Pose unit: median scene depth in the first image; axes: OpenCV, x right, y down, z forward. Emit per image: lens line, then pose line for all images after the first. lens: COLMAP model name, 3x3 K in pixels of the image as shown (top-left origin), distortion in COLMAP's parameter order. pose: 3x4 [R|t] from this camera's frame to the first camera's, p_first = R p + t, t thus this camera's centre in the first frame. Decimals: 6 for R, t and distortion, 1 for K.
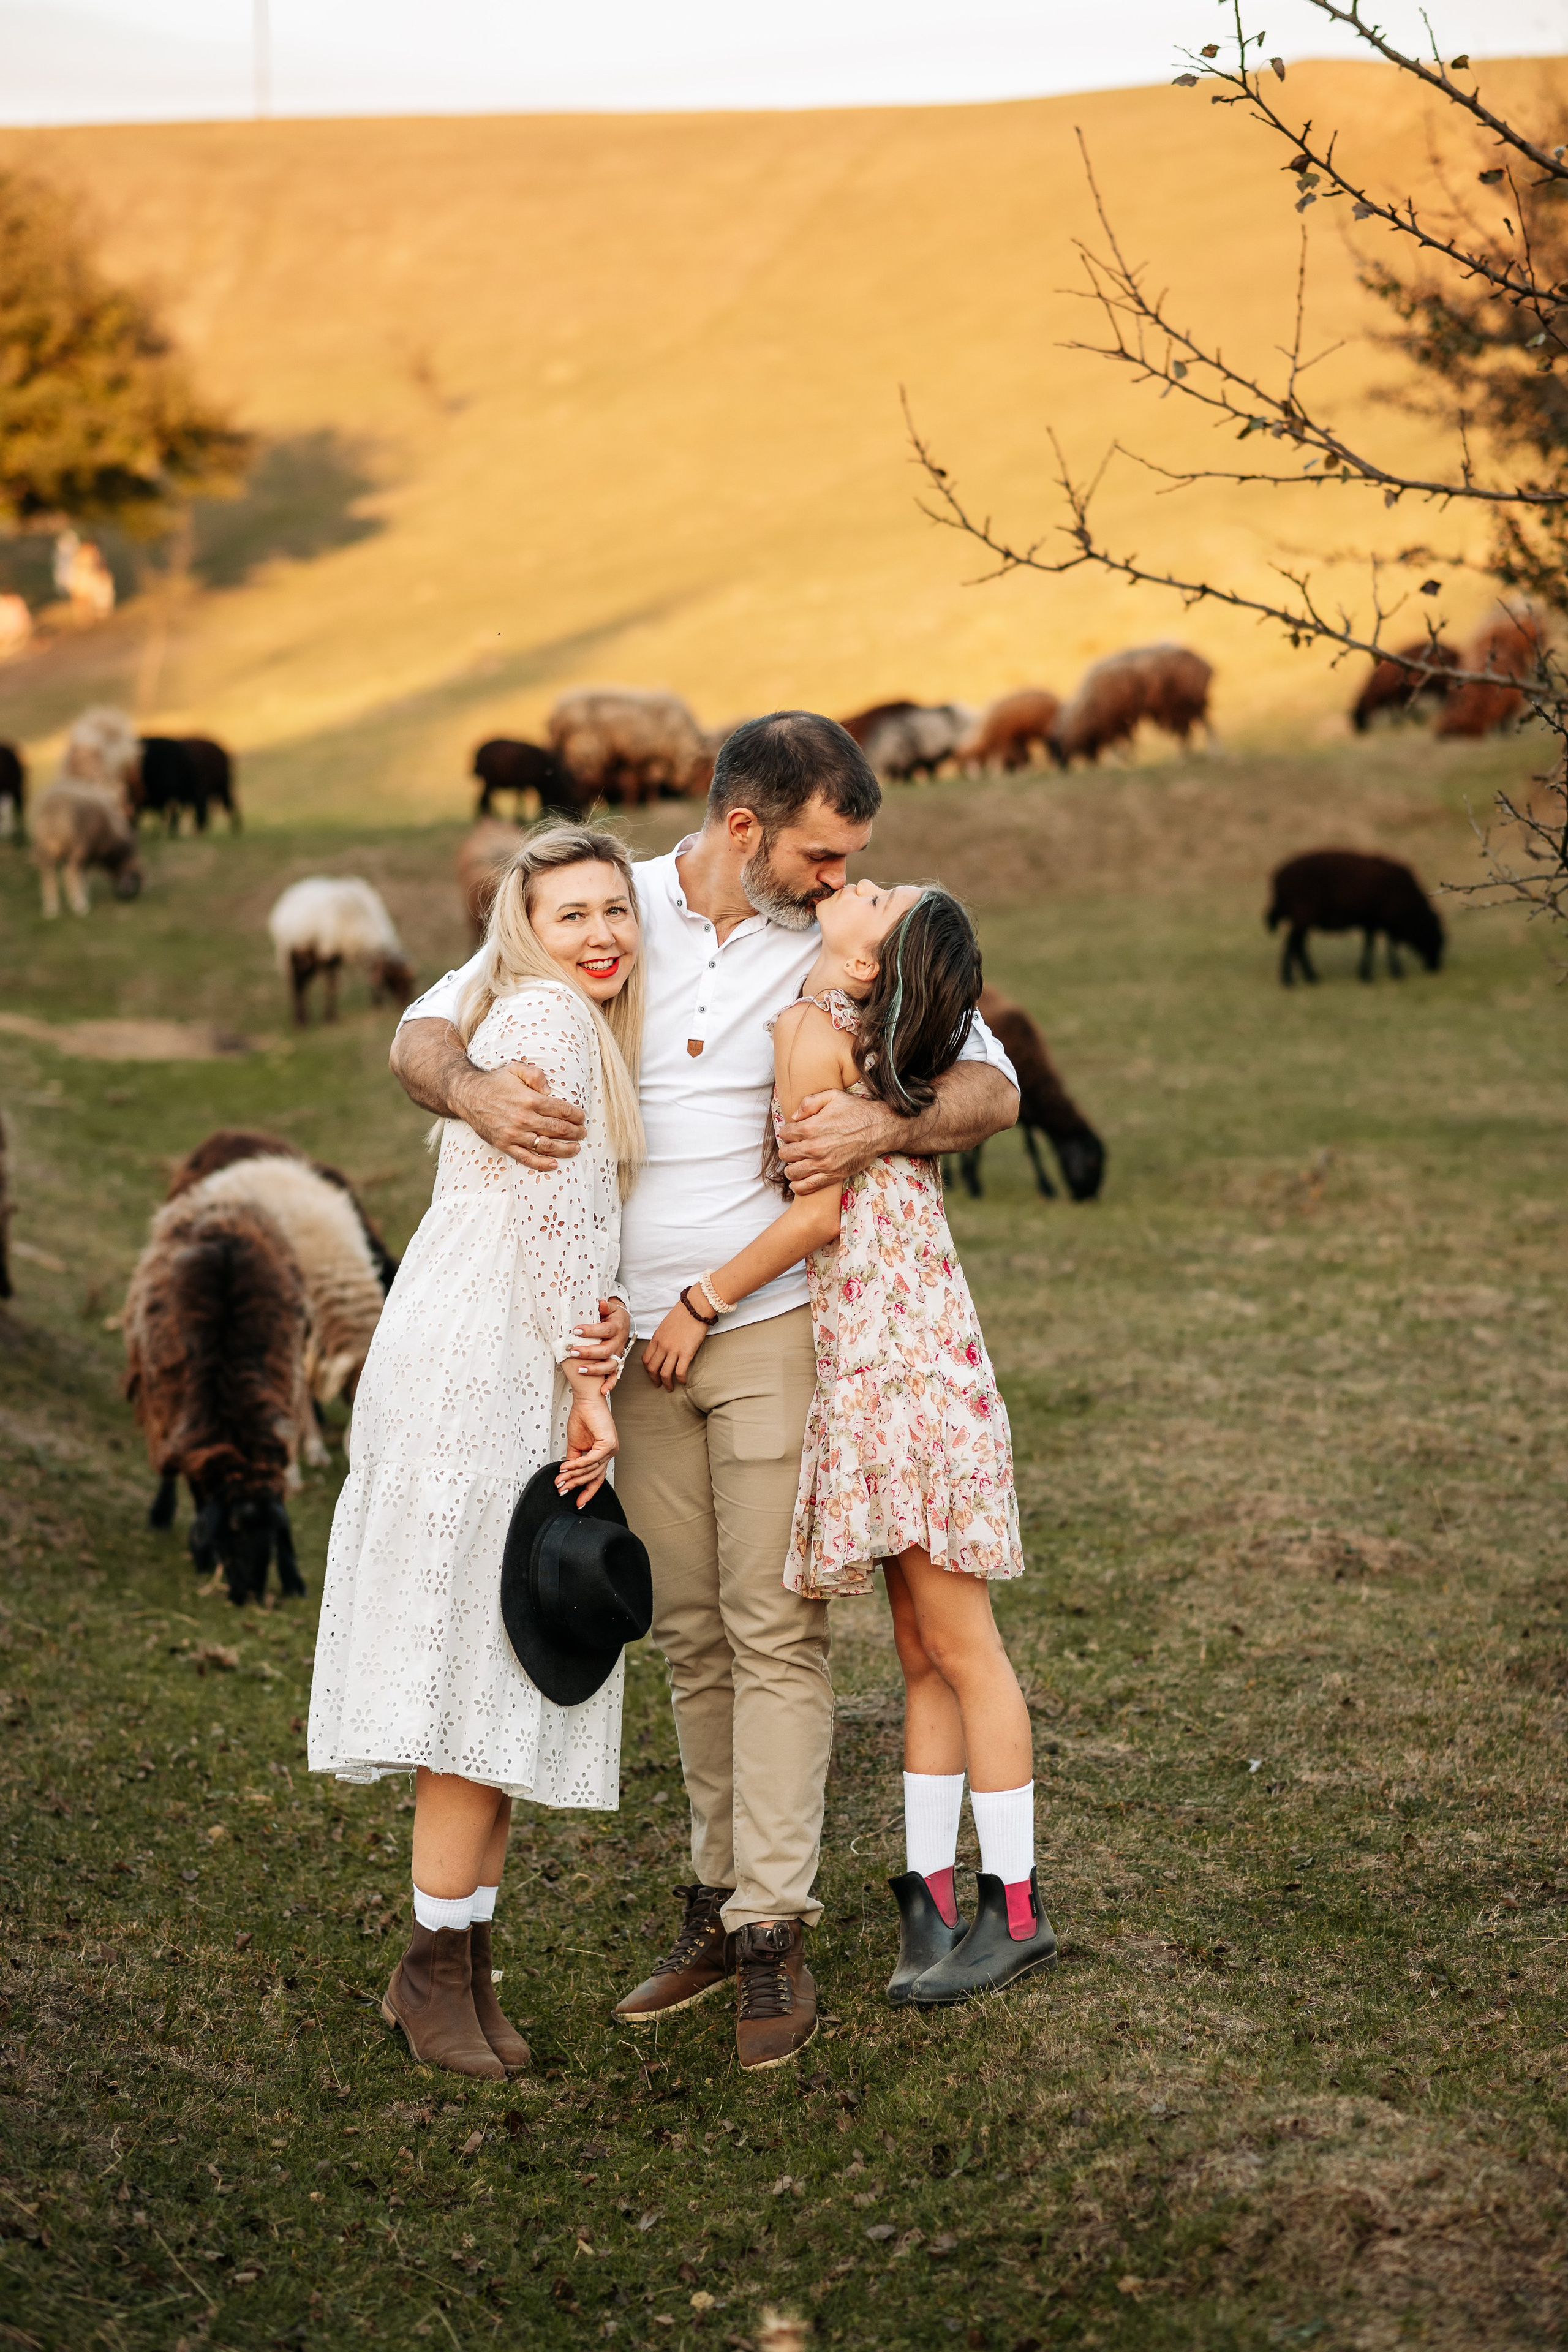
lens RADIAL K [[5714.7, 0, 832.8], [0, 5714.7, 1180.9], [0, 0, 1]] dist [-0.022035, 0.236221]
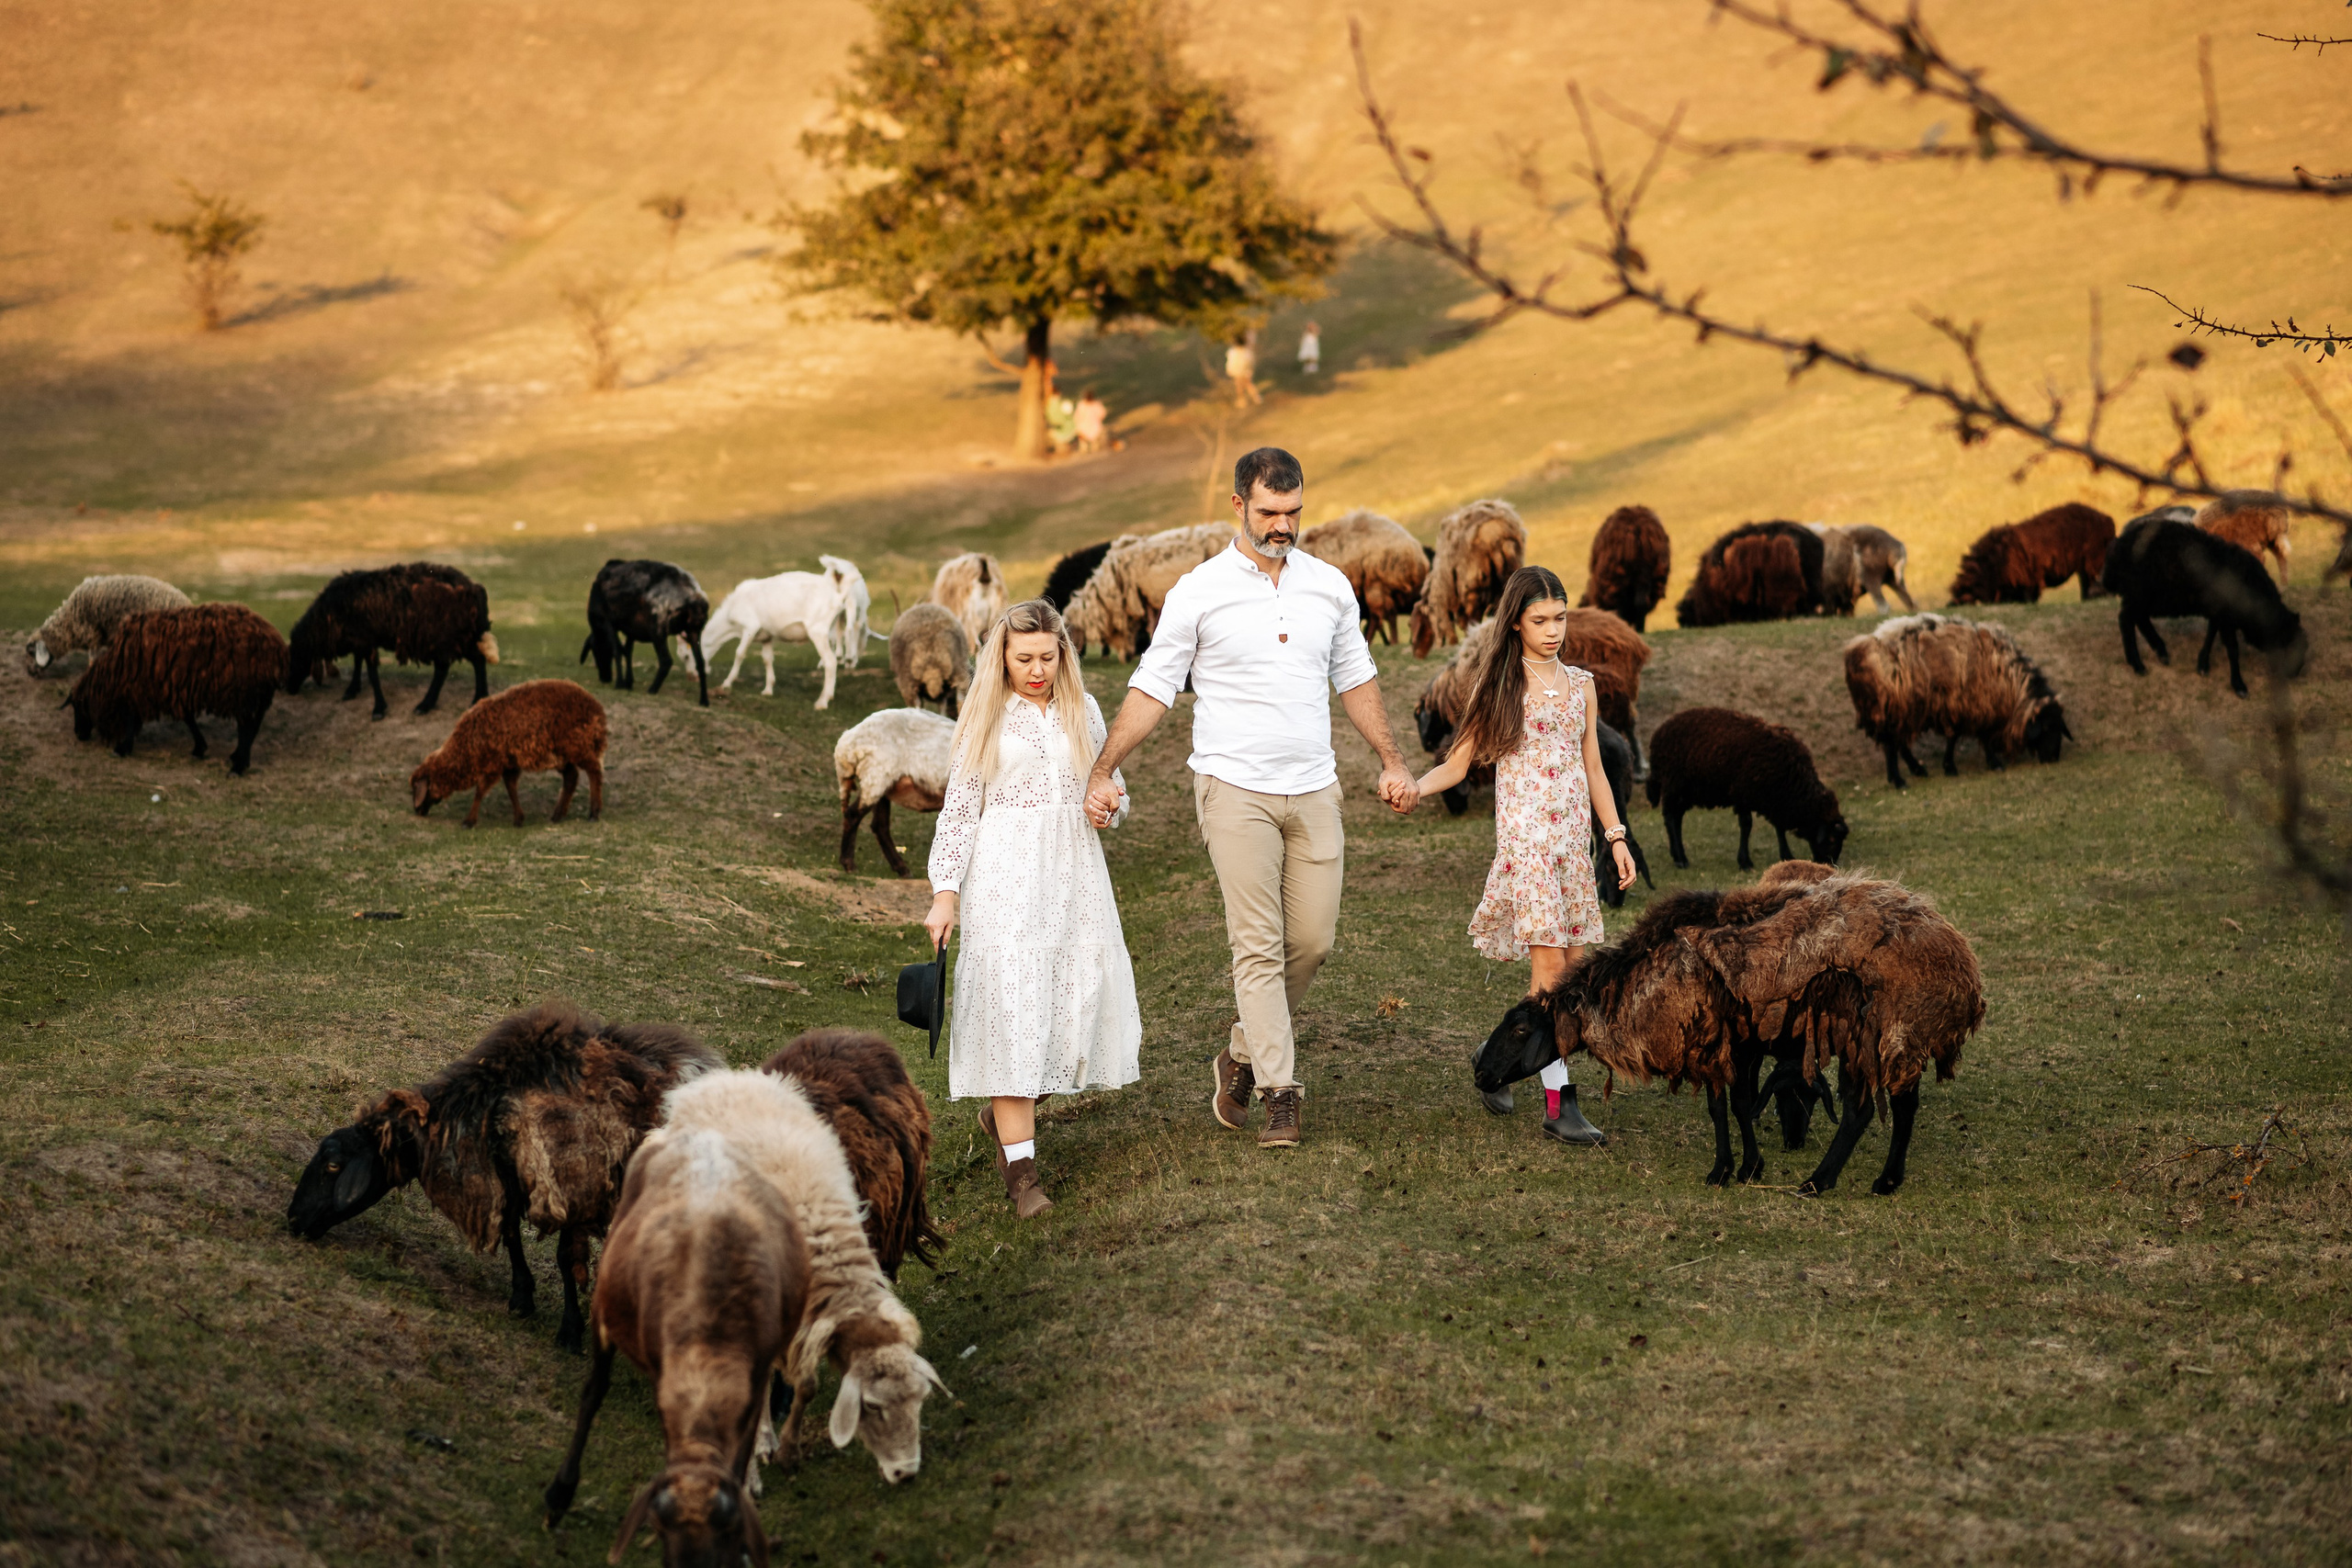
lens RADIAL K [[5714.1, 0, 1176.0], [0, 5714.1, 784.0], [0, 0, 1]] dist [-0.022035, 0.236221]
pose [[0.989933, 0.017030, -0.140511, 0.083316], [-0.022028, 0.999176, -0.034097, -0.035254], [0.139814, 0.036849, 0.989492, 0.390572]]
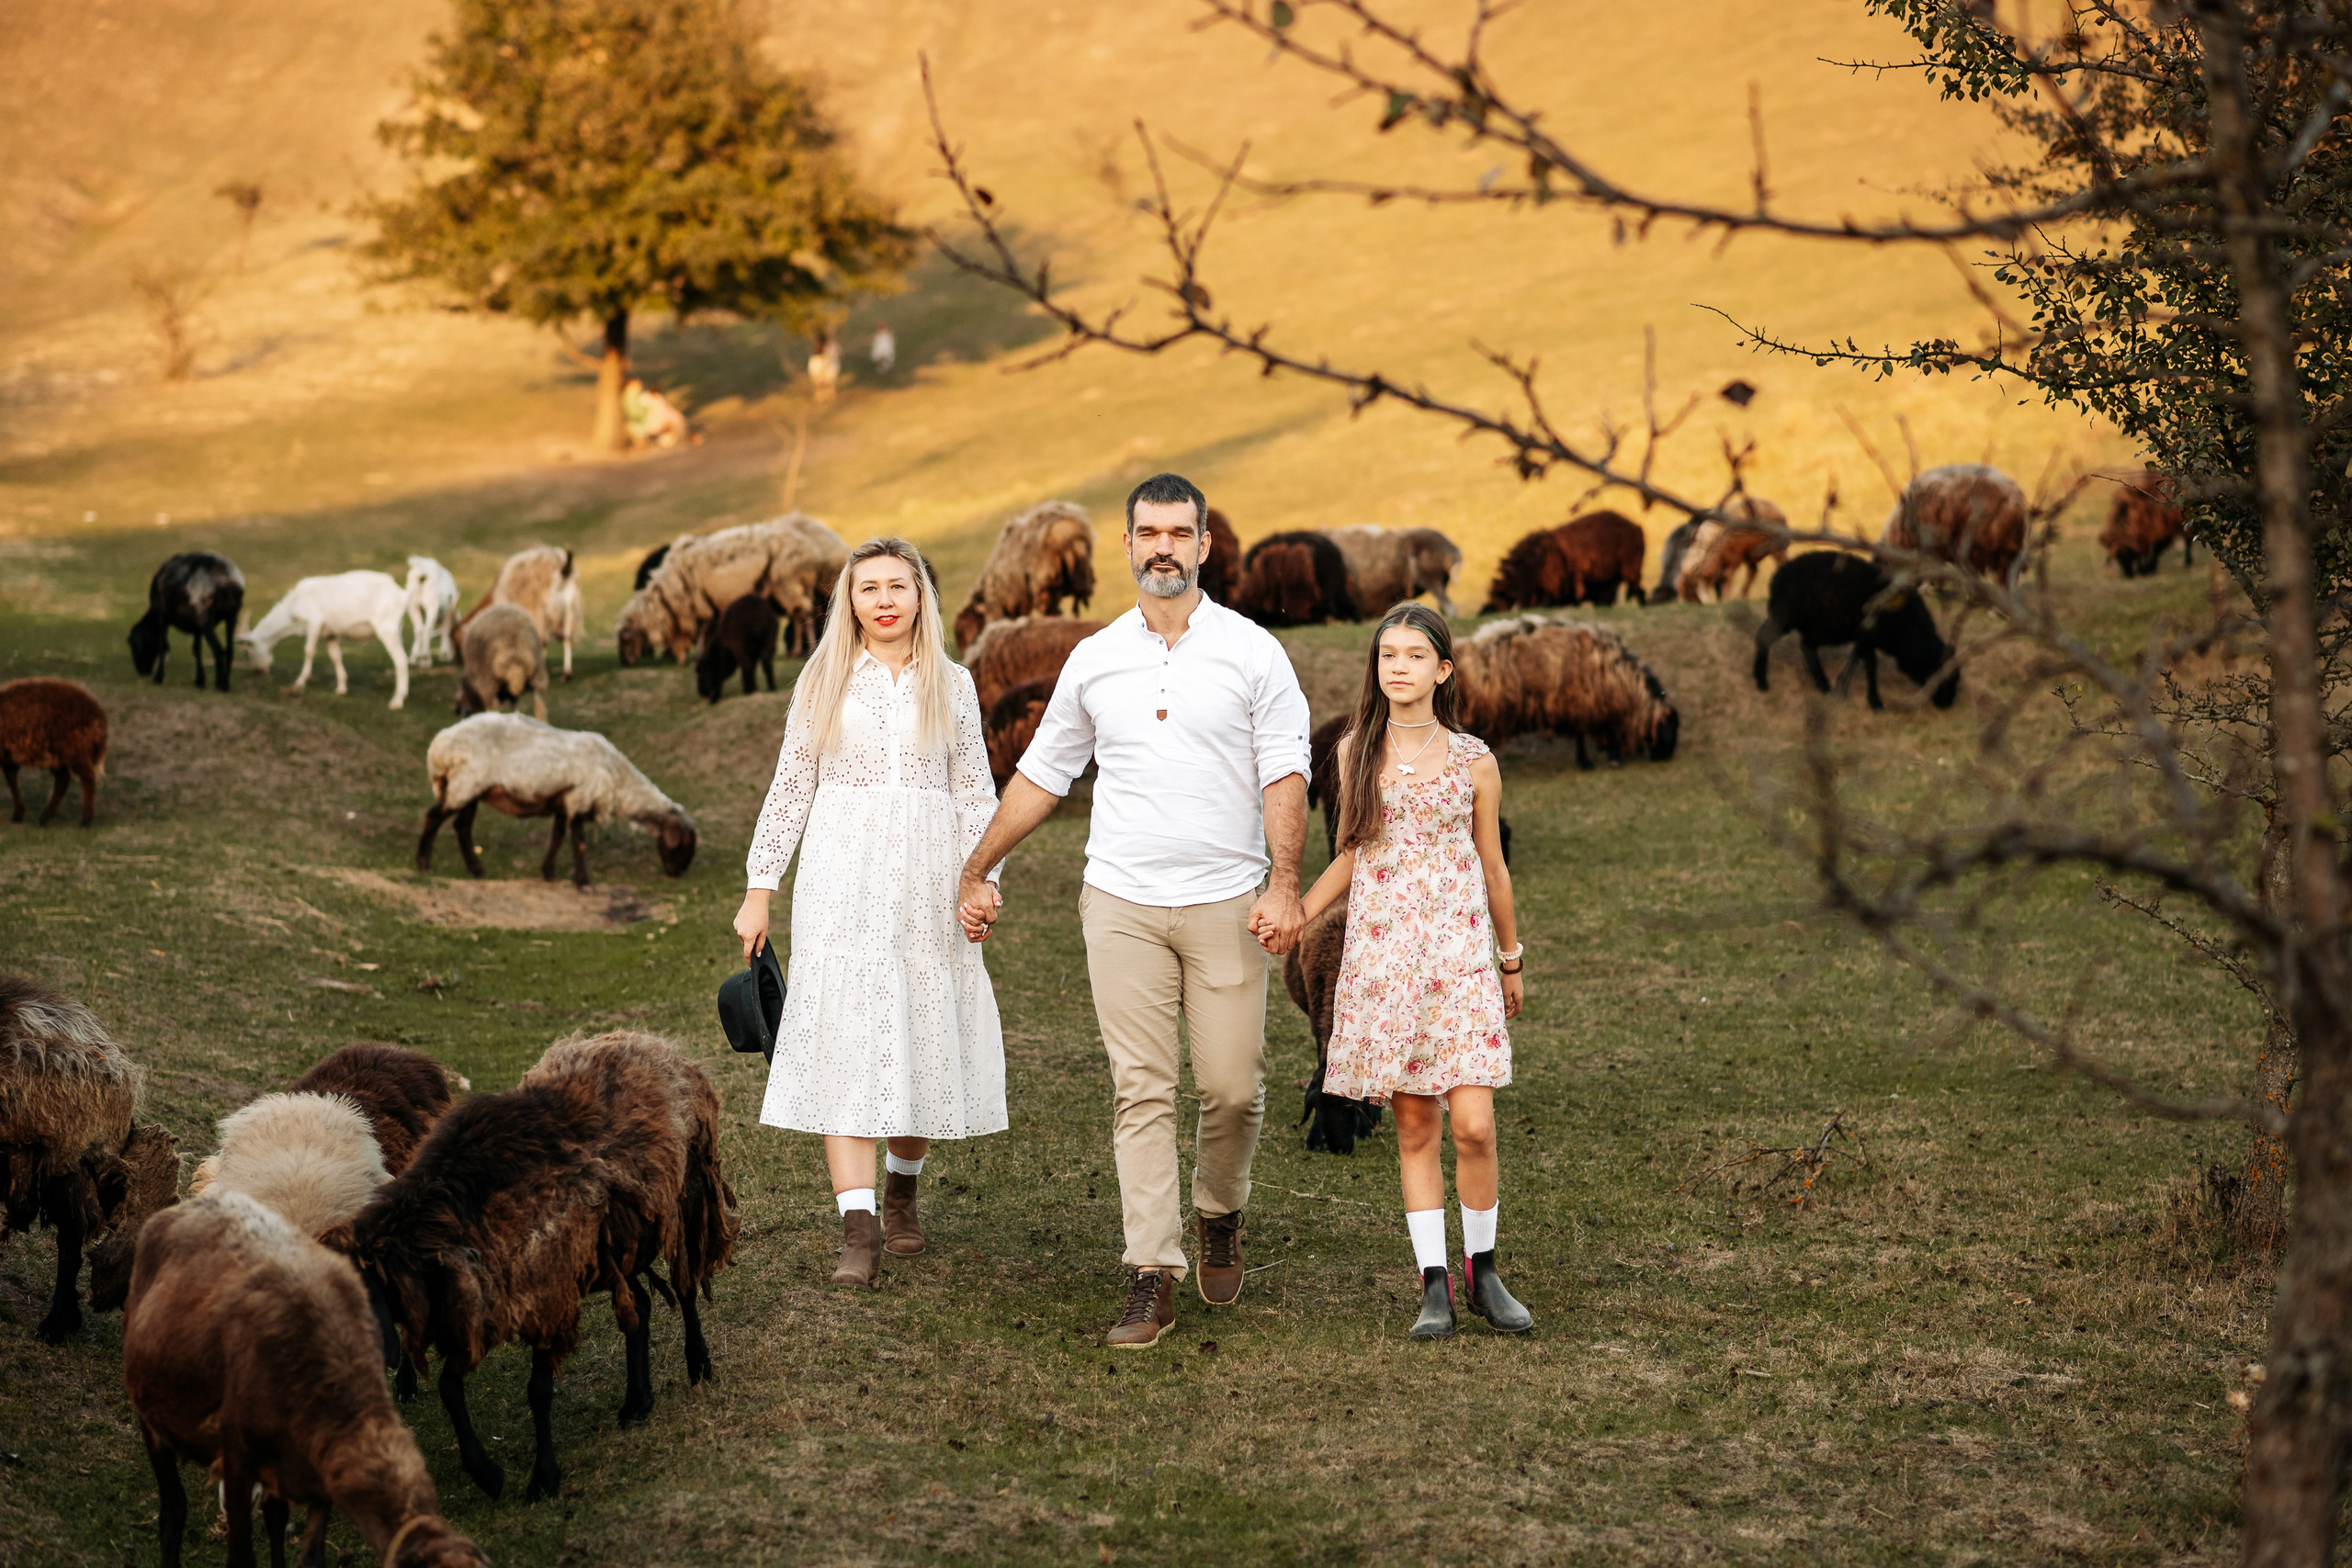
lens RADIAL K [[5714.1, 0, 1176.0], [0, 5714.1, 784.0], [0, 0, 1]] dist [-0.022035, 0.236221]
pose [[0.997542, 0.019185, -0.067400, 0.085166], [-0.021542, 0.999176, -0.034410, -0.038557], [0.066684, 0.035777, 0.997133, 0.383484]]
